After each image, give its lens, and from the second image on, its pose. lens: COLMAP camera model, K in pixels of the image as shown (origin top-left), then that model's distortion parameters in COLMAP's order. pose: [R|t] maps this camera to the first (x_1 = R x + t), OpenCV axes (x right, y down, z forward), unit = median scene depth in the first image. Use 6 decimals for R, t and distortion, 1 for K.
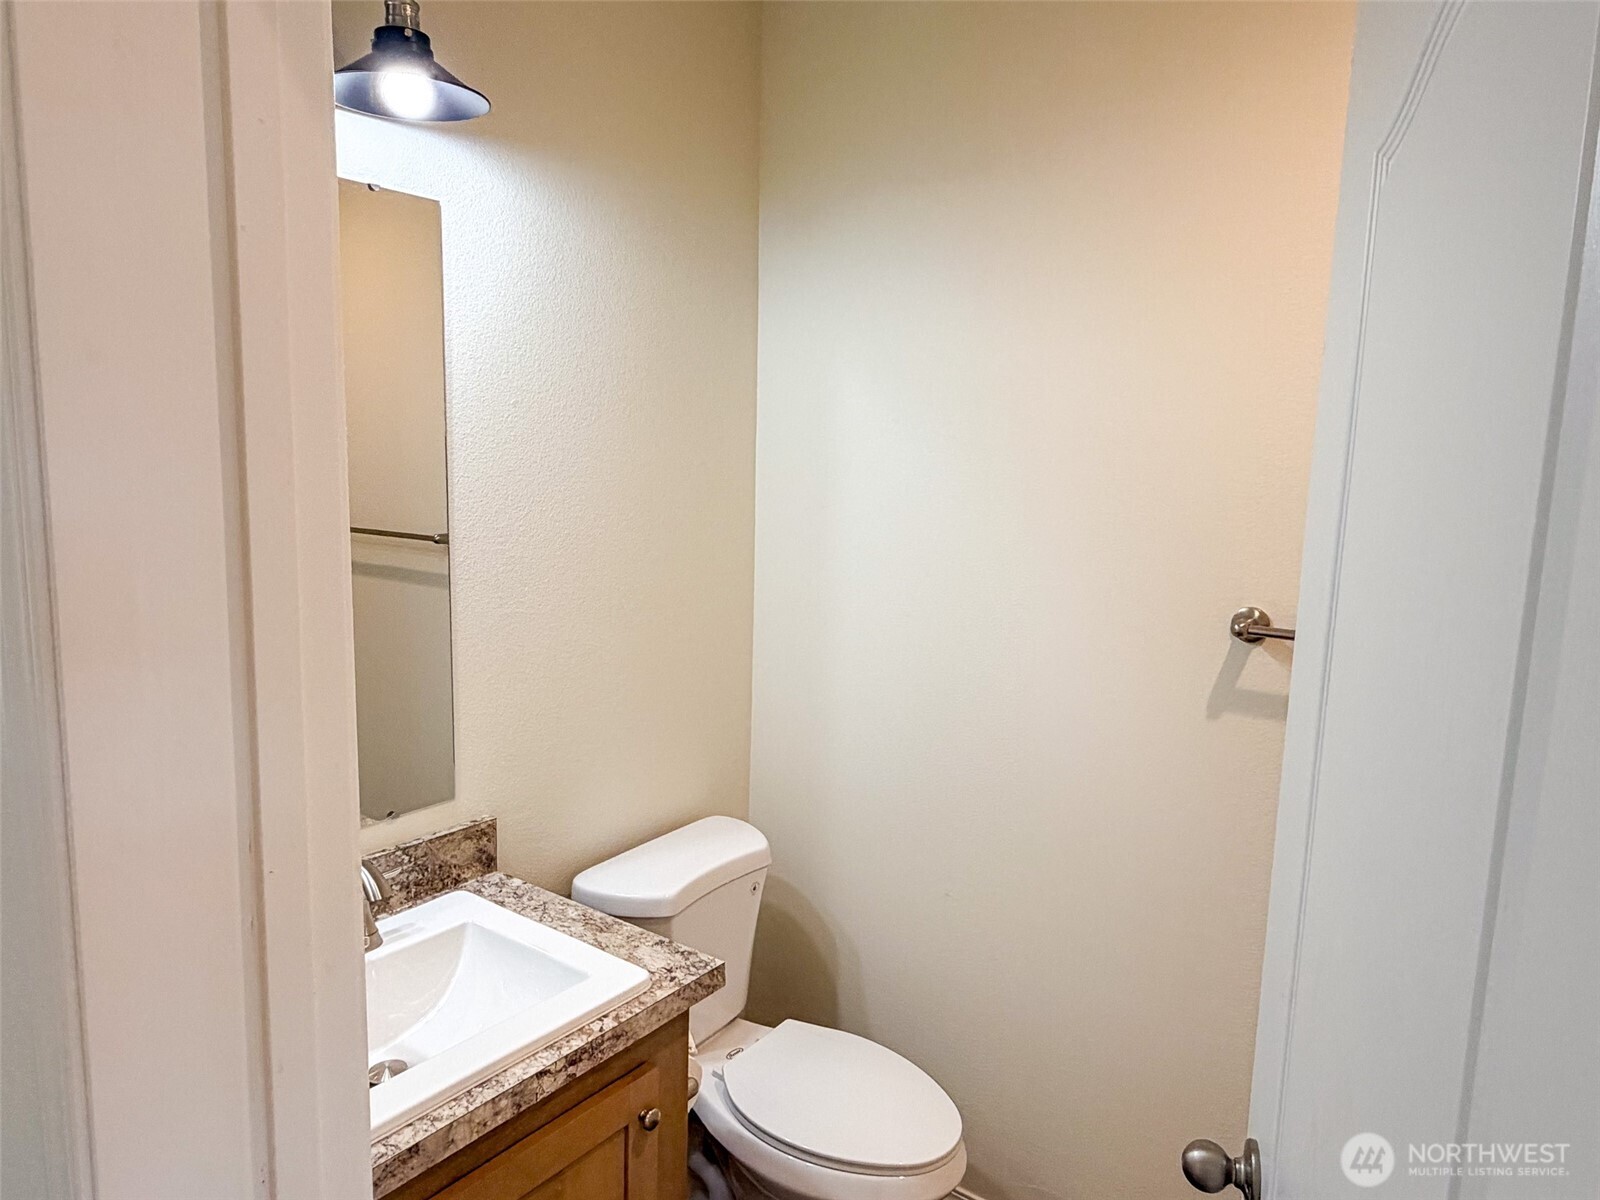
lens RADIAL K [[1018.0, 0, 794.9], [0, 1018.0, 601.0], [0, 0, 1]] dist [-0.000353, -0.000213]
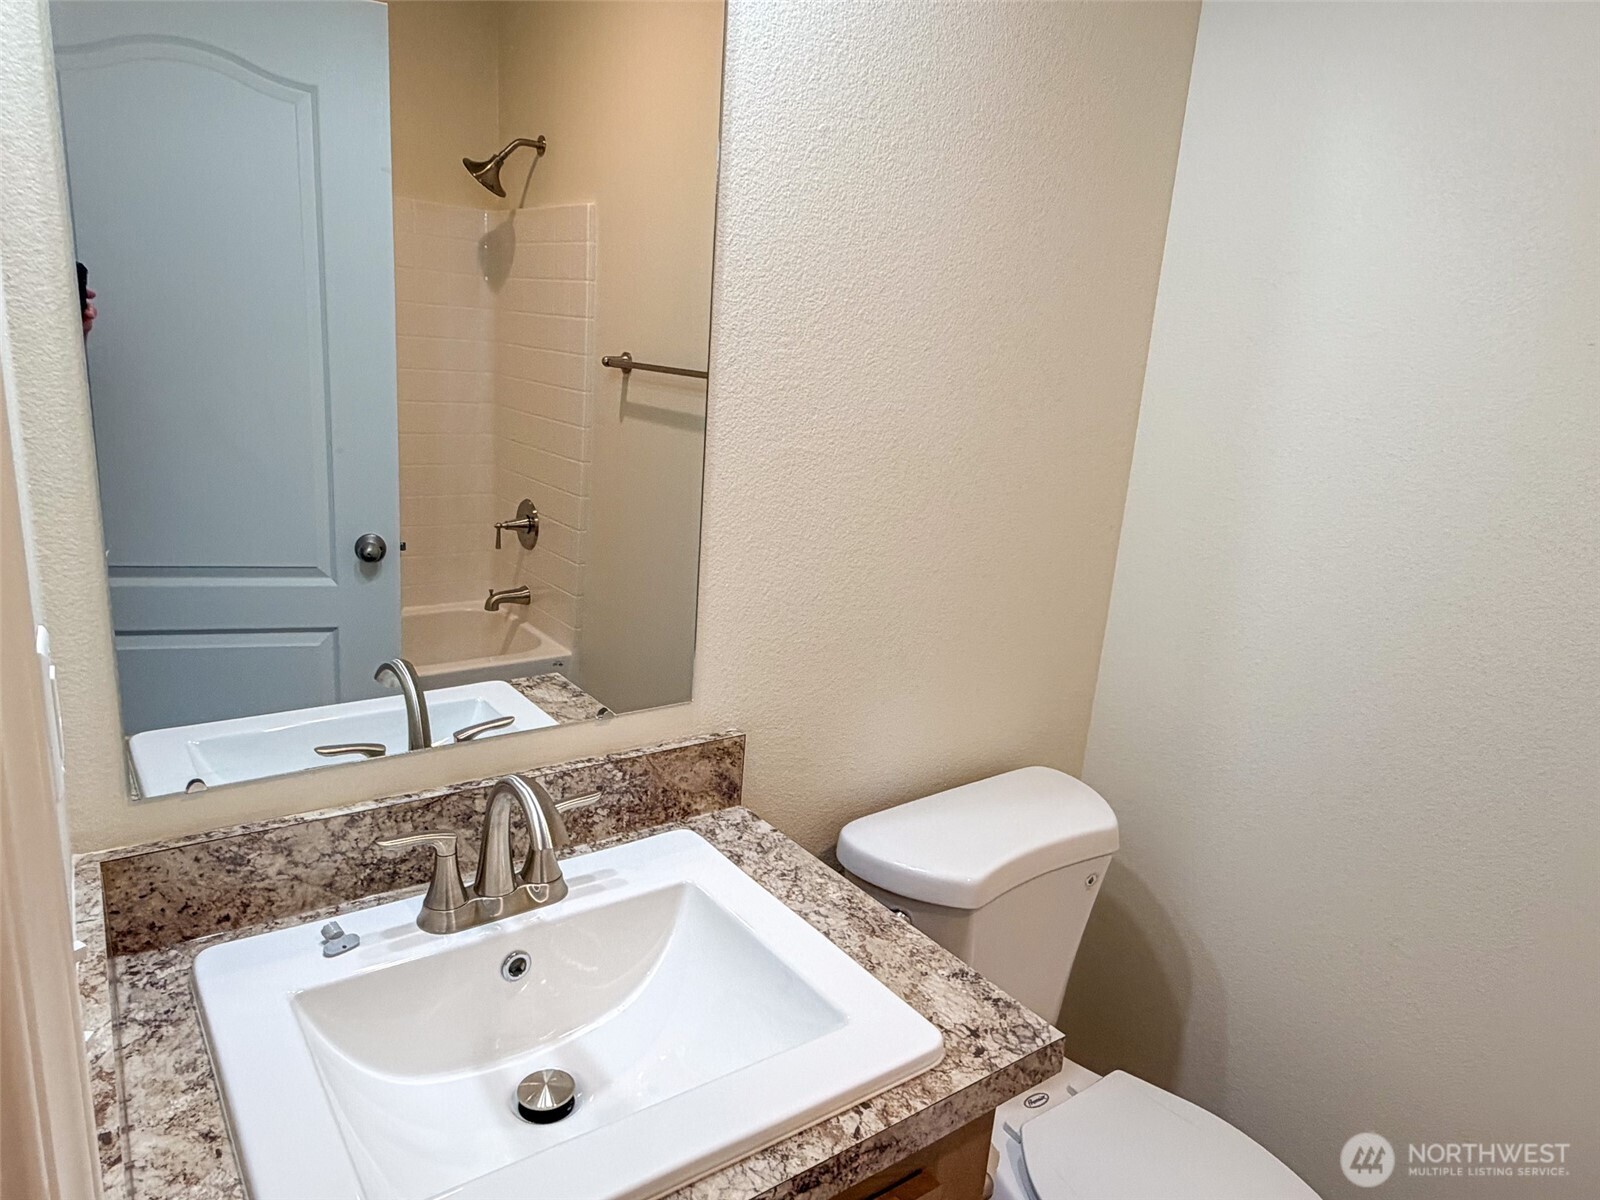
lens RADIAL K [[1026.5, 0, 802.4], [0, 1026.5, 604.1], [0, 0, 1]] dist [-0.000330, 0.002047]
pose [[0.955571, 0.117948, -0.270135, -0.076156], [-0.091108, 0.989761, 0.109872, 0.042057], [0.280329, -0.080380, 0.956533, 0.354225]]
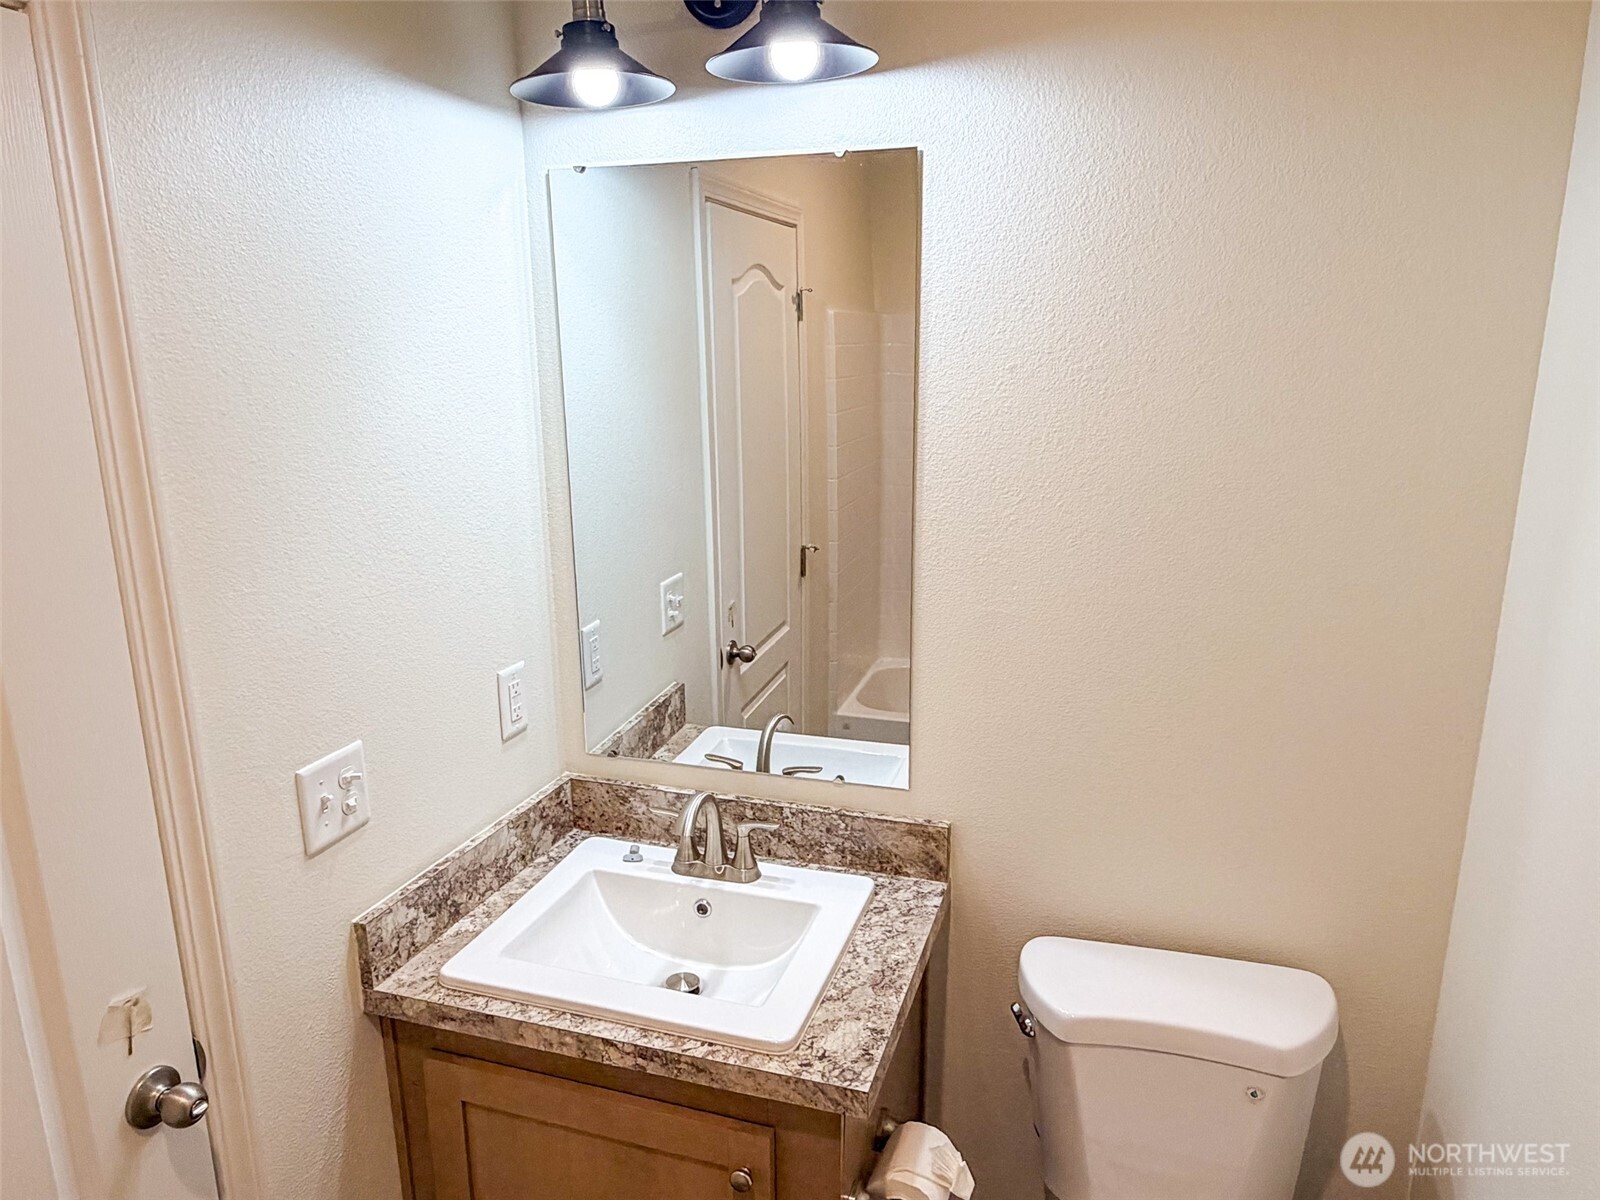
lens RADIAL K [[1080.9, 0, 797.8], [0, 1080.9, 606.1], [0, 0, 1]] dist [-0.001797, -0.000479]
pose [[0.328552, 0.204257, -0.922135, 0.562438], [-0.121799, 0.977346, 0.173090, -0.144529], [0.936599, 0.055446, 0.345988, 0.576435]]
